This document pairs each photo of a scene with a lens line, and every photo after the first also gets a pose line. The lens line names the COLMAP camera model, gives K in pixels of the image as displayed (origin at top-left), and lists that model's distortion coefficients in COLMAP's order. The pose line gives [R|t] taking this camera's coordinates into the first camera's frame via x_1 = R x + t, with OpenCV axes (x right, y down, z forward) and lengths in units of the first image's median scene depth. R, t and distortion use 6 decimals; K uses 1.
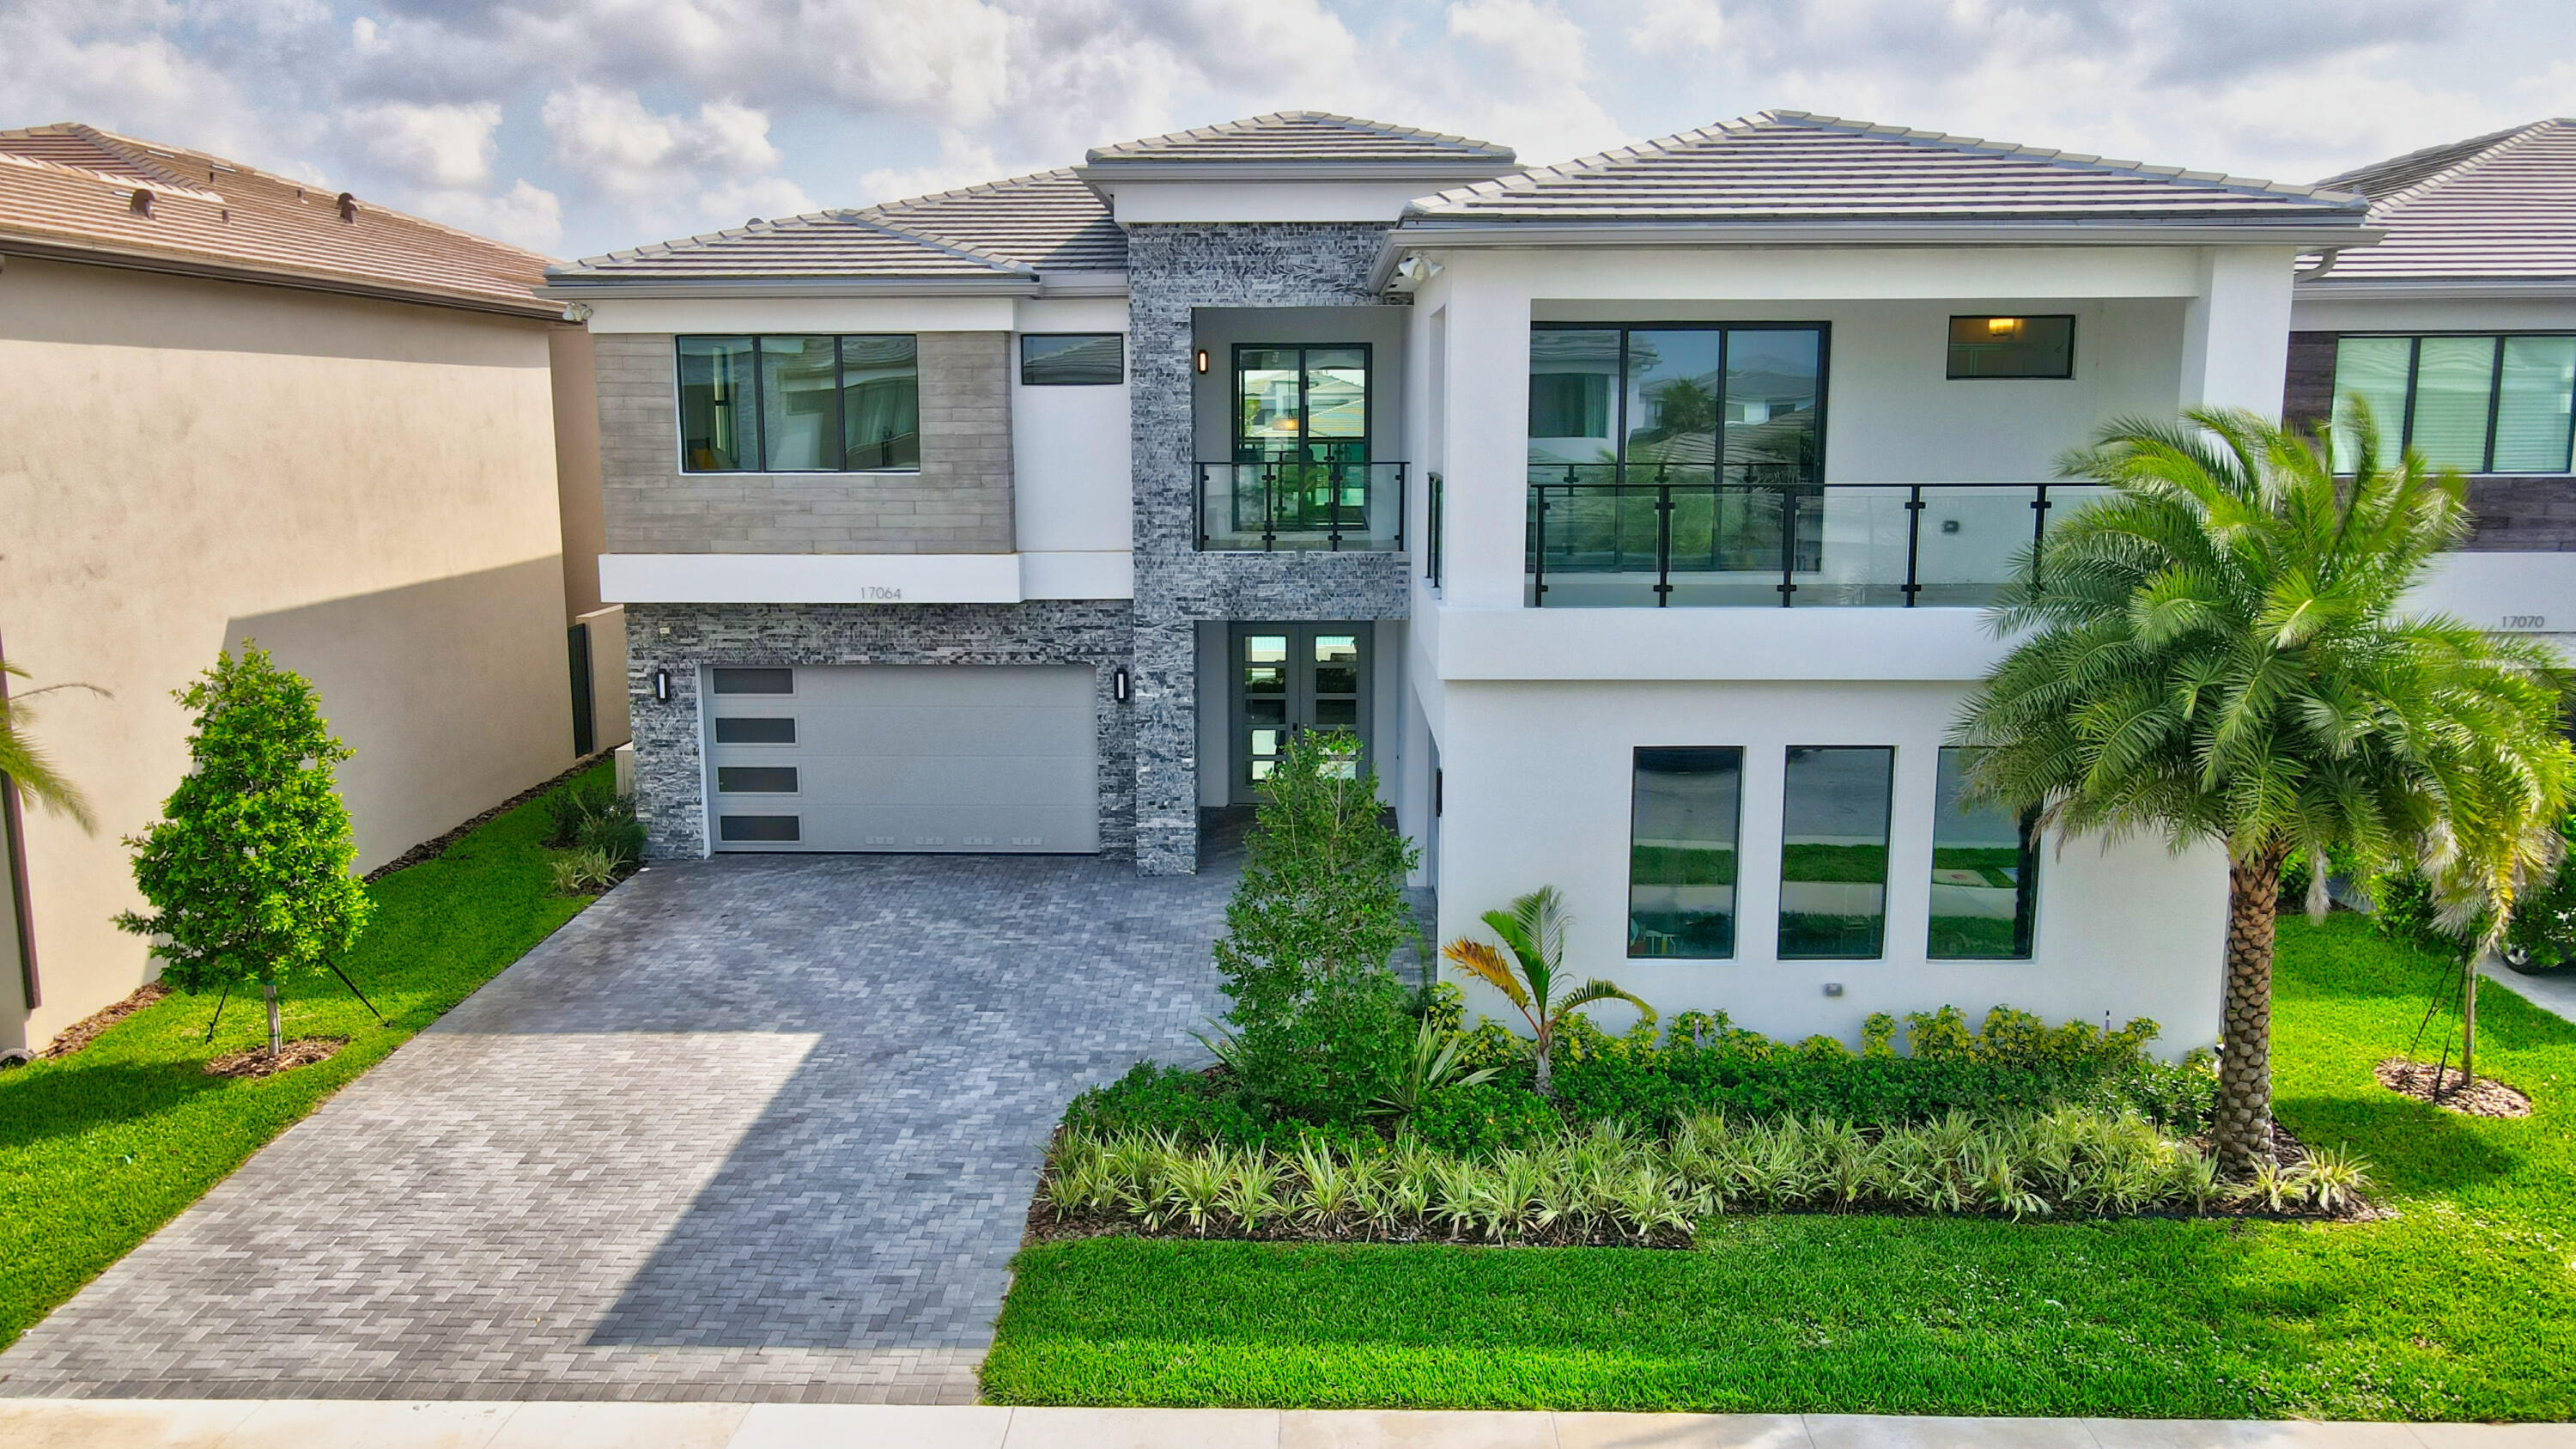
lens RADIAL K [[1890.1, 0, 1303.0], [0, 1890.1, 728.1], [0, 0, 1]] dist [0.000327, 0.026262]
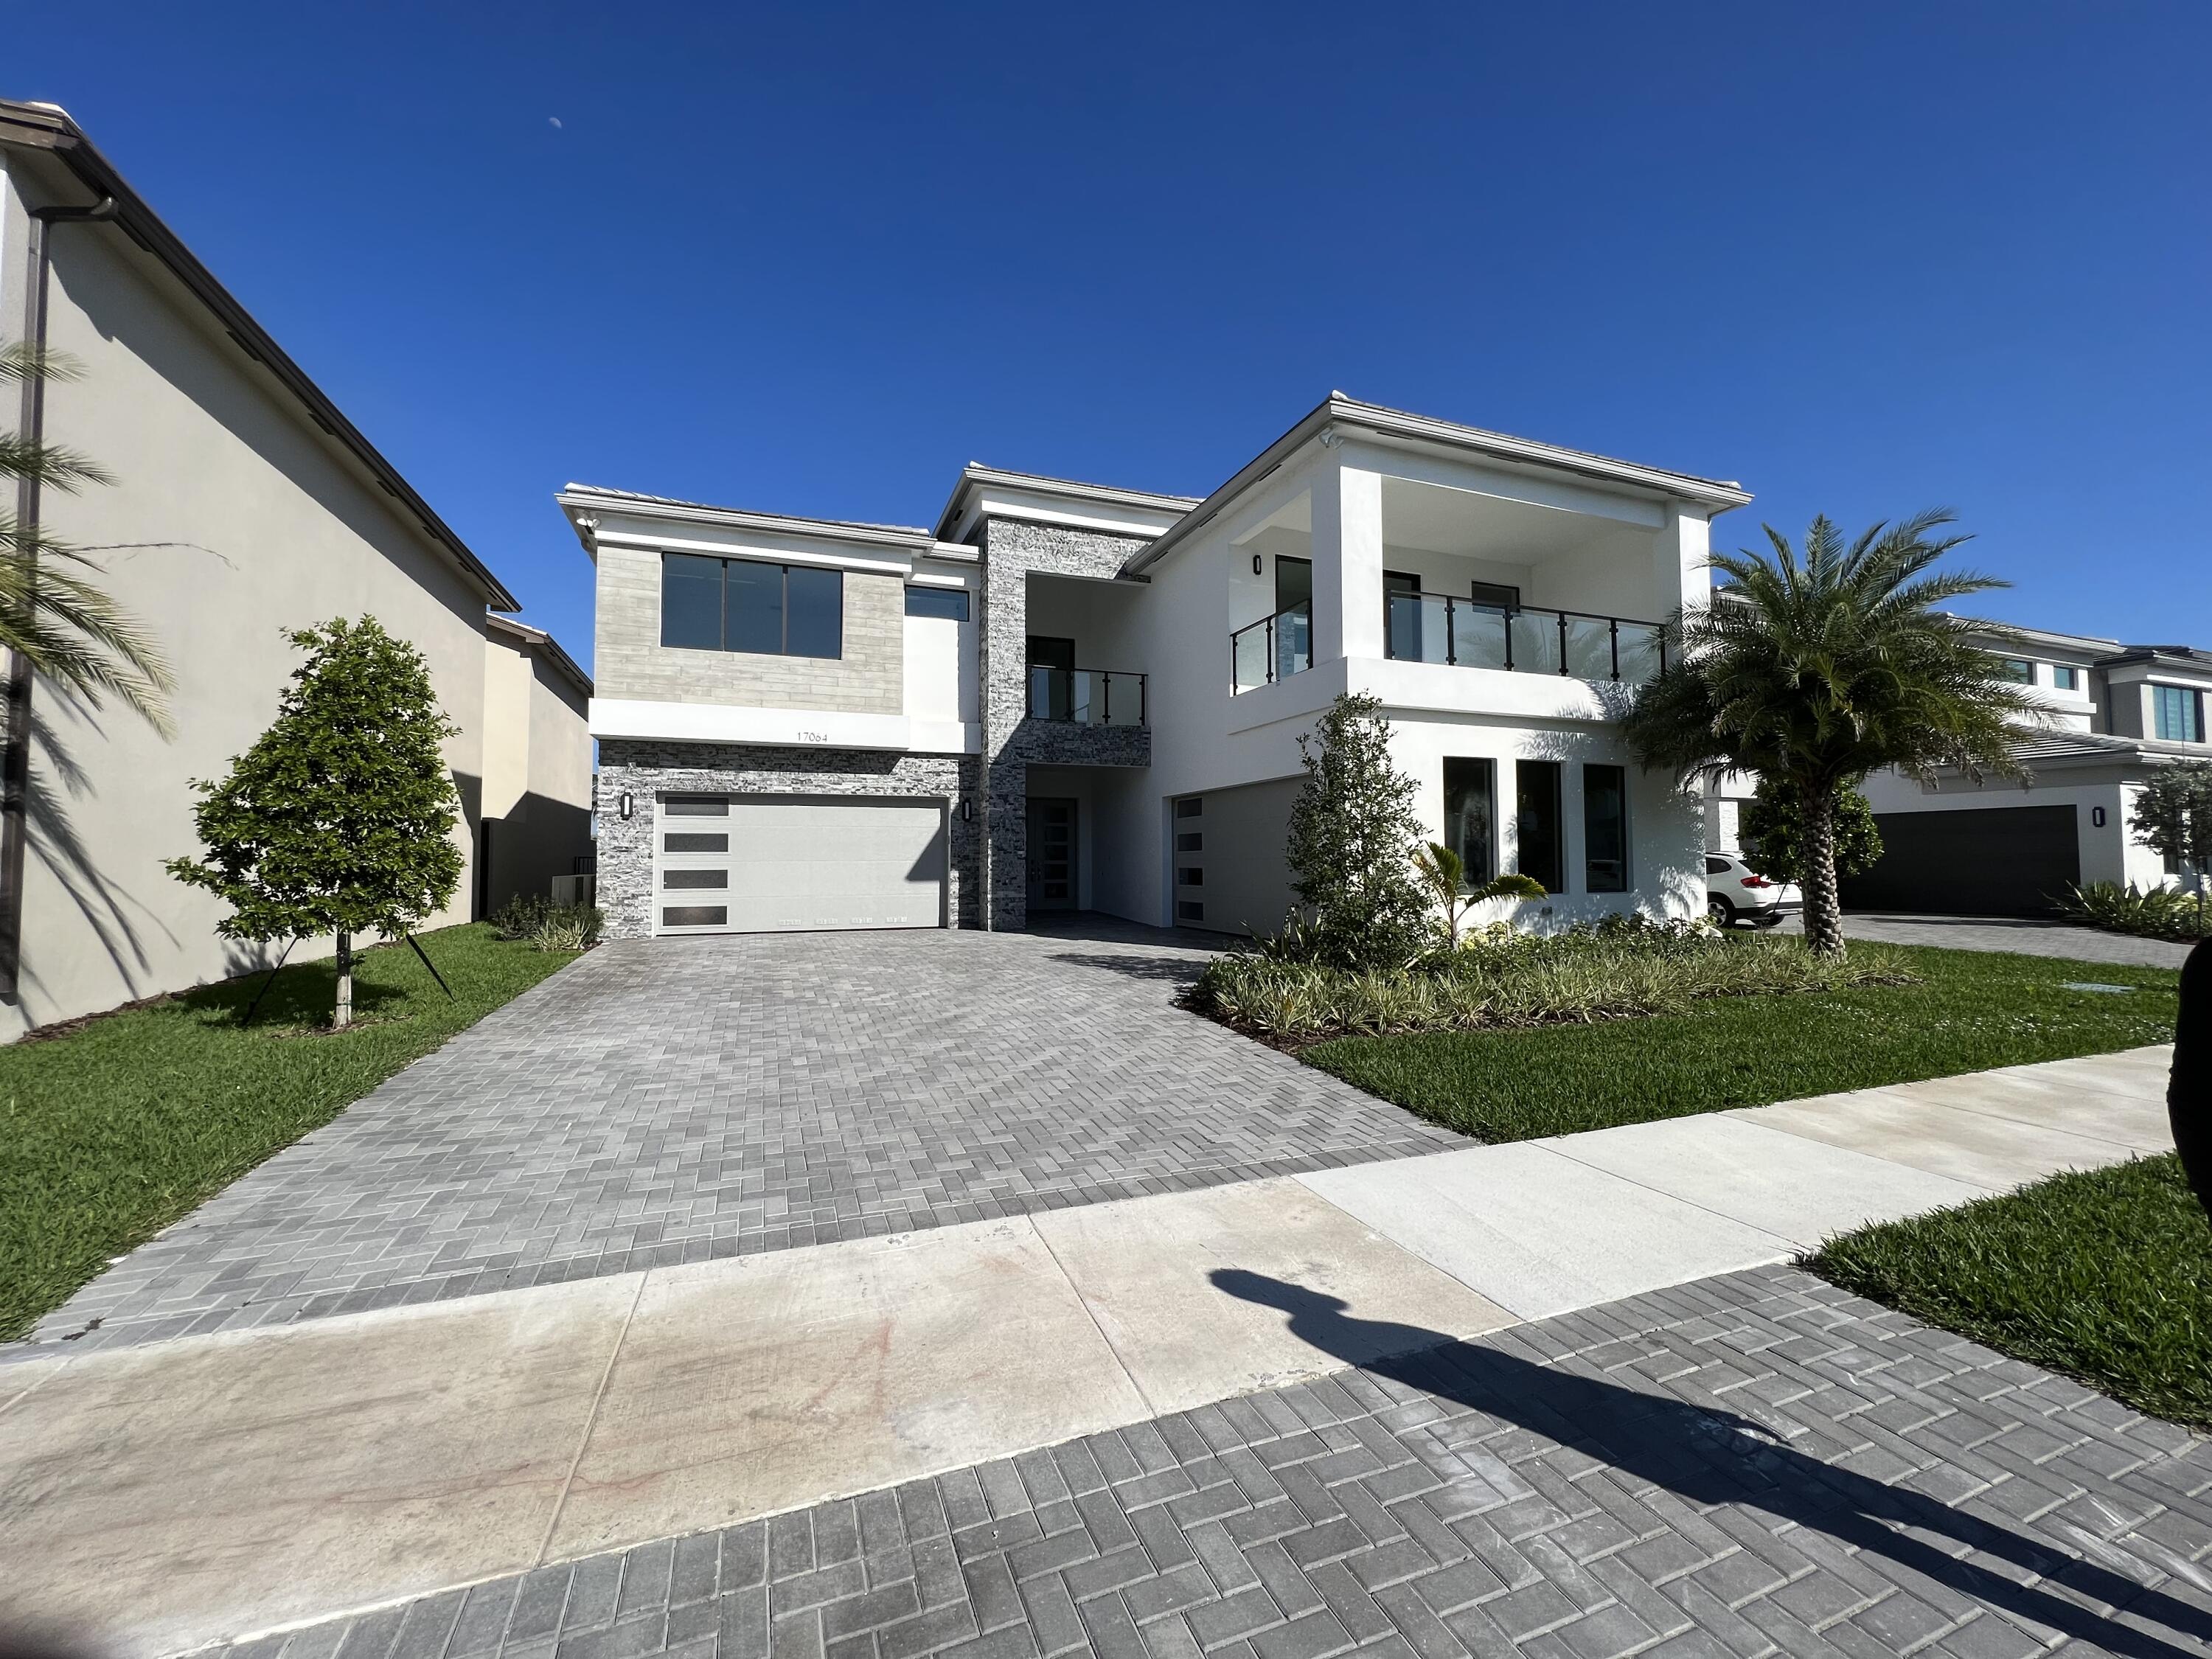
lens RADIAL K [[890.1, 0, 1137.4], [0, 890.1, 813.0], [0, 0, 1]] dist [-0.001630, 0.000496]
pose [[0.926744, 0.011461, 0.375518, -0.249033], [0.066152, 0.978939, -0.193137, 0.132835], [-0.369823, 0.203830, 0.906468, 0.308732]]
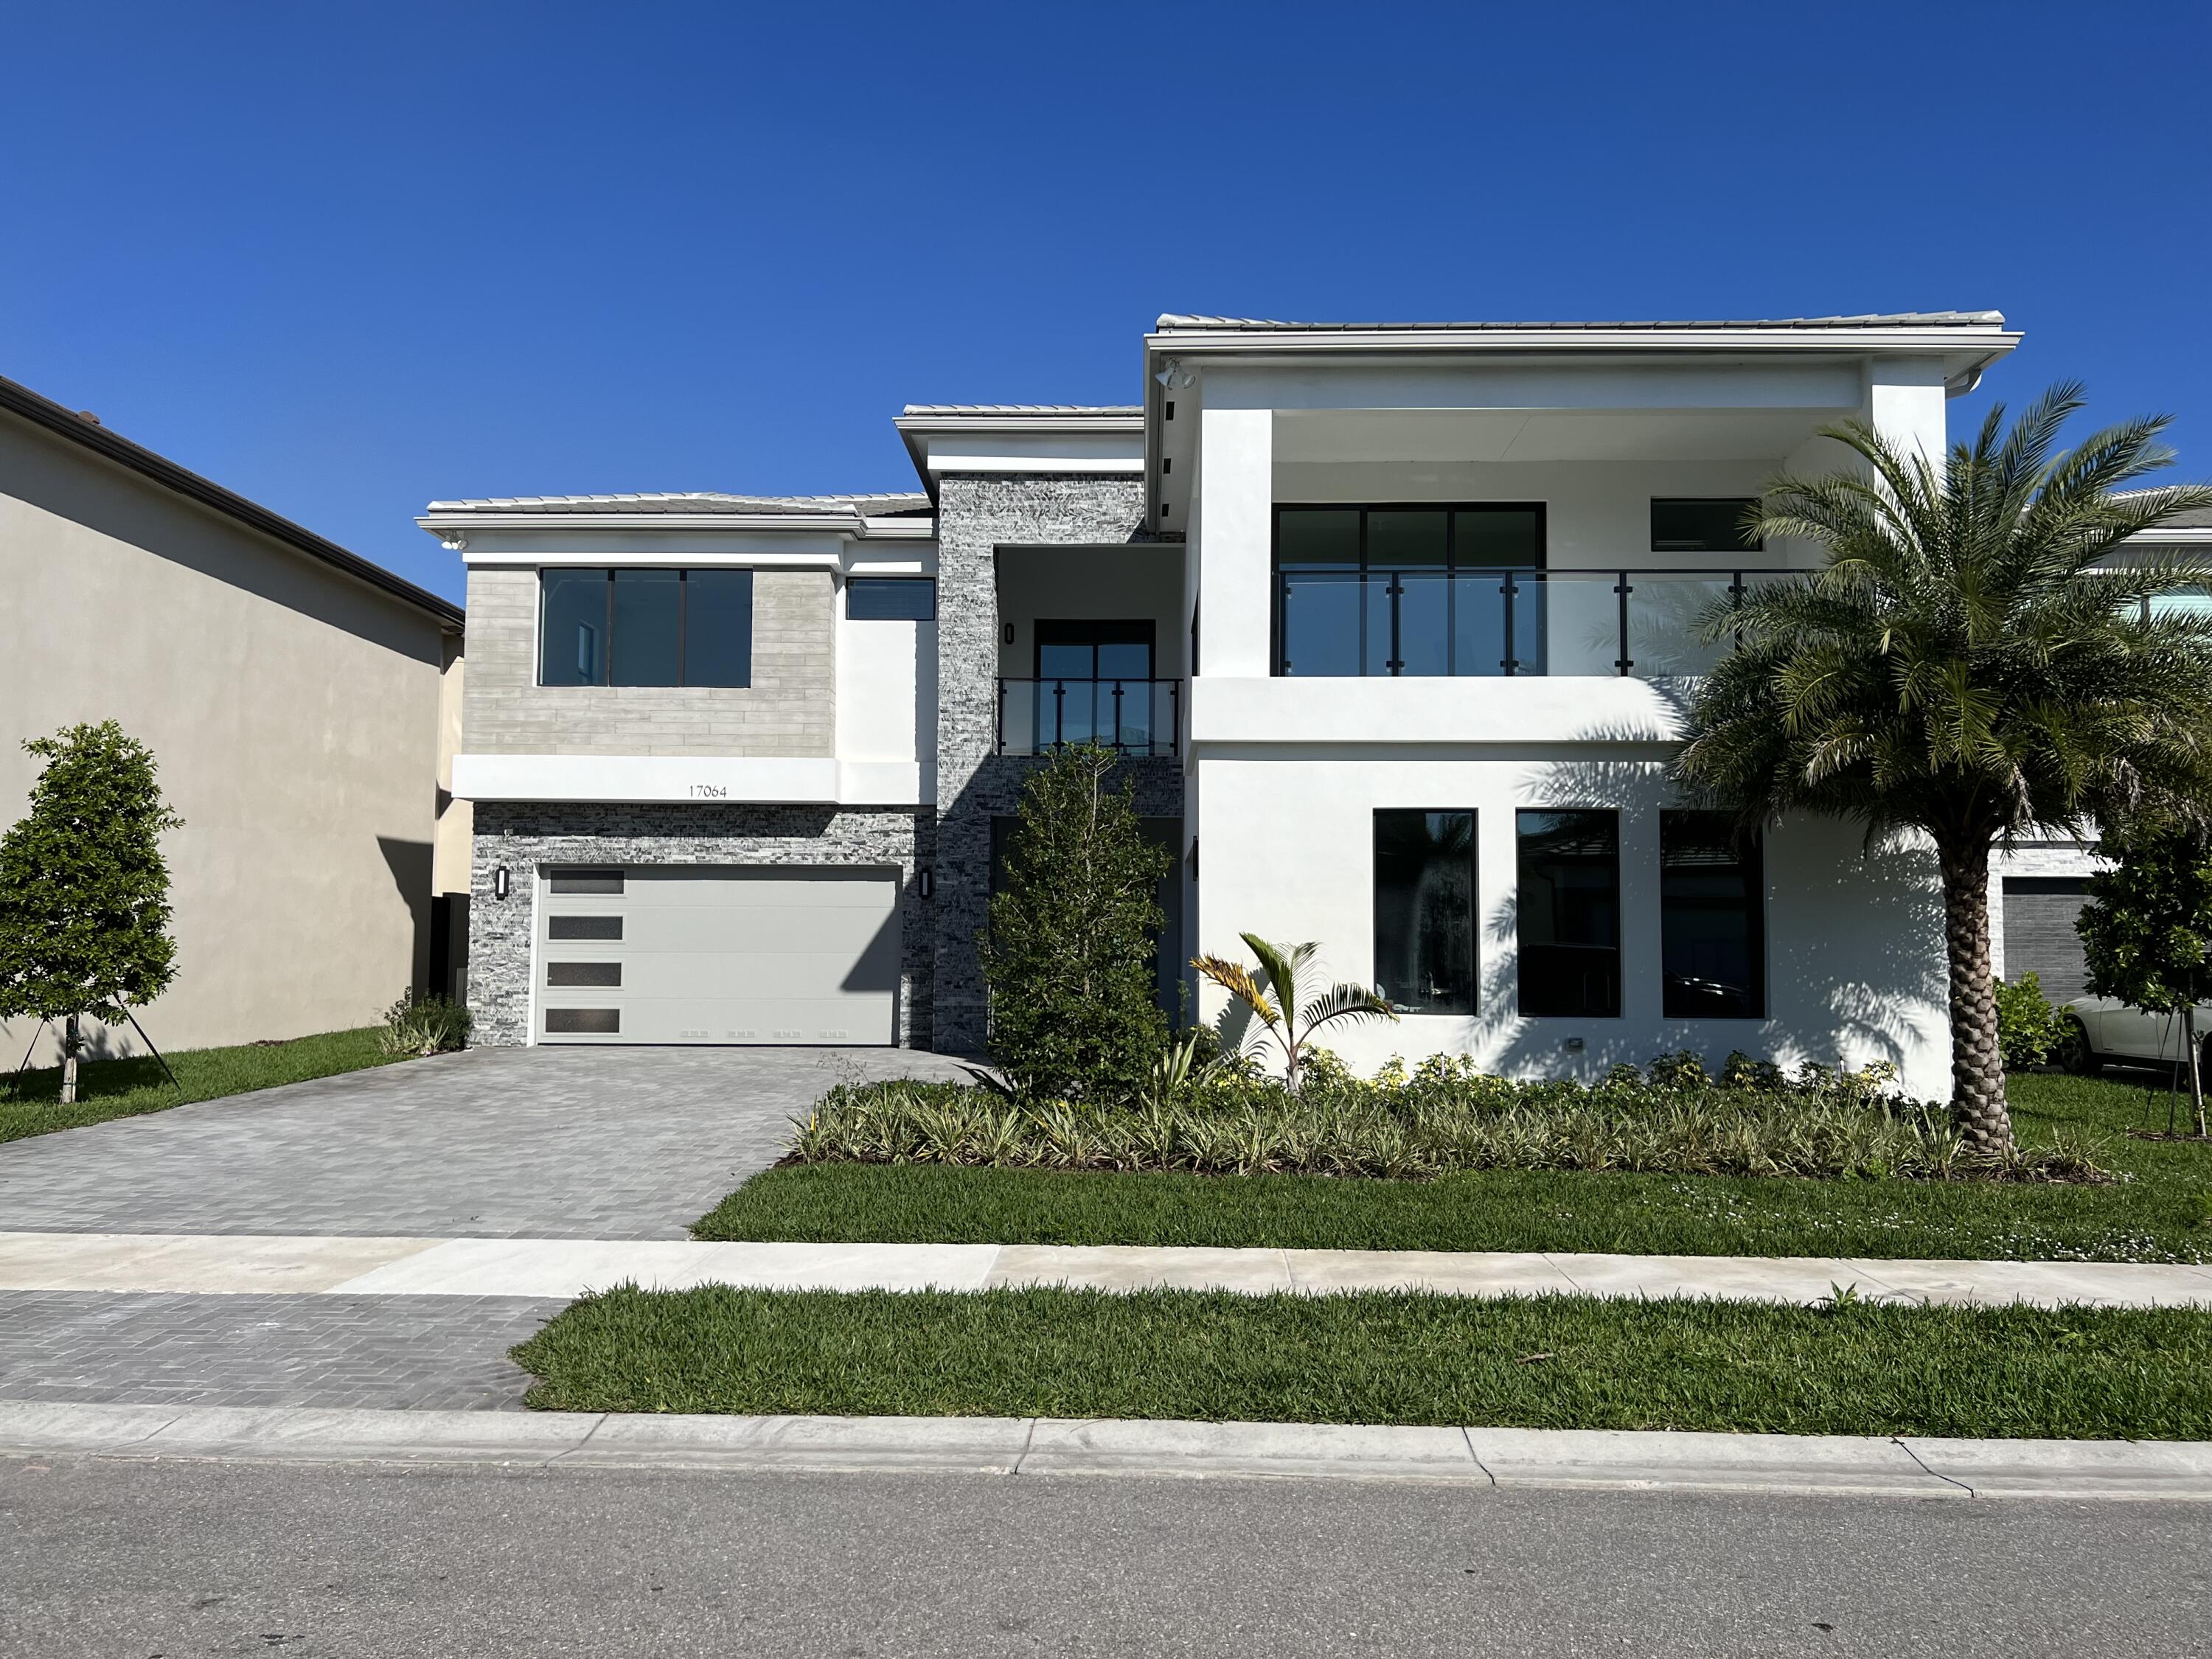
lens RADIAL K [[1675.8, 0, 1123.7], [0, 1675.8, 816.8], [0, 0, 1]] dist [0.086954, -0.063697]
pose [[0.999961, 0.003486, -0.008154, 0.028221], [-0.005291, 0.972413, -0.233204, 0.172898], [0.007116, 0.233238, 0.972394, 0.045499]]
